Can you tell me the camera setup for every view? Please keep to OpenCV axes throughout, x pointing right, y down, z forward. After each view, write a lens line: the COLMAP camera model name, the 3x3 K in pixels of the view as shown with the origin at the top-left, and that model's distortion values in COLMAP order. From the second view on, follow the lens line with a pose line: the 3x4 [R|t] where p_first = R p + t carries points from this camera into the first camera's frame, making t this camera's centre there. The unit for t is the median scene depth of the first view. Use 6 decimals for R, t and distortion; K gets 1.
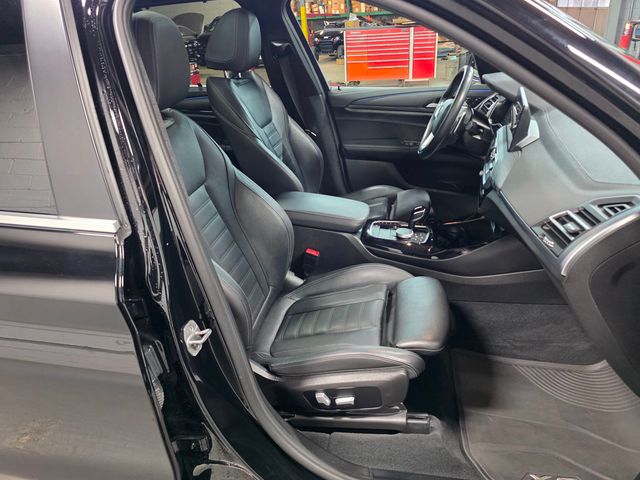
lens RADIAL K [[476.4, 0, 315.3], [0, 476.4, 238.2], [0, 0, 1]] dist [0.054259, -0.065492]
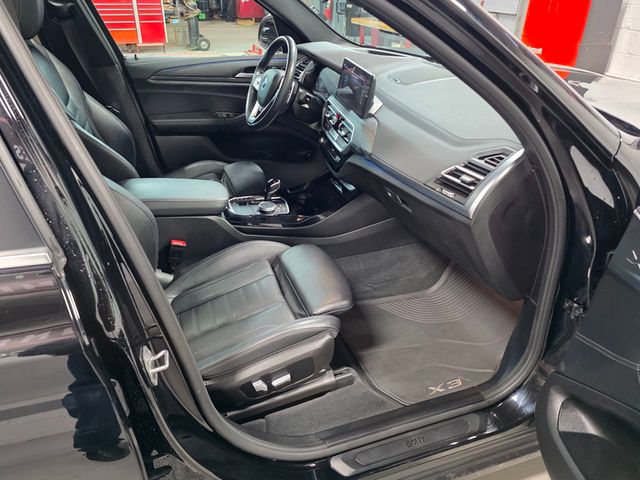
lens RADIAL K [[476.4, 0, 323.1], [0, 476.4, 240.3], [0, 0, 1]] dist [0.054259, -0.065492]
pose [[0.856003, -0.190137, 0.480736, -0.218225], [0.156925, 0.981598, 0.108812, -0.032975], [-0.492579, -0.017703, 0.870088, 0.068216]]
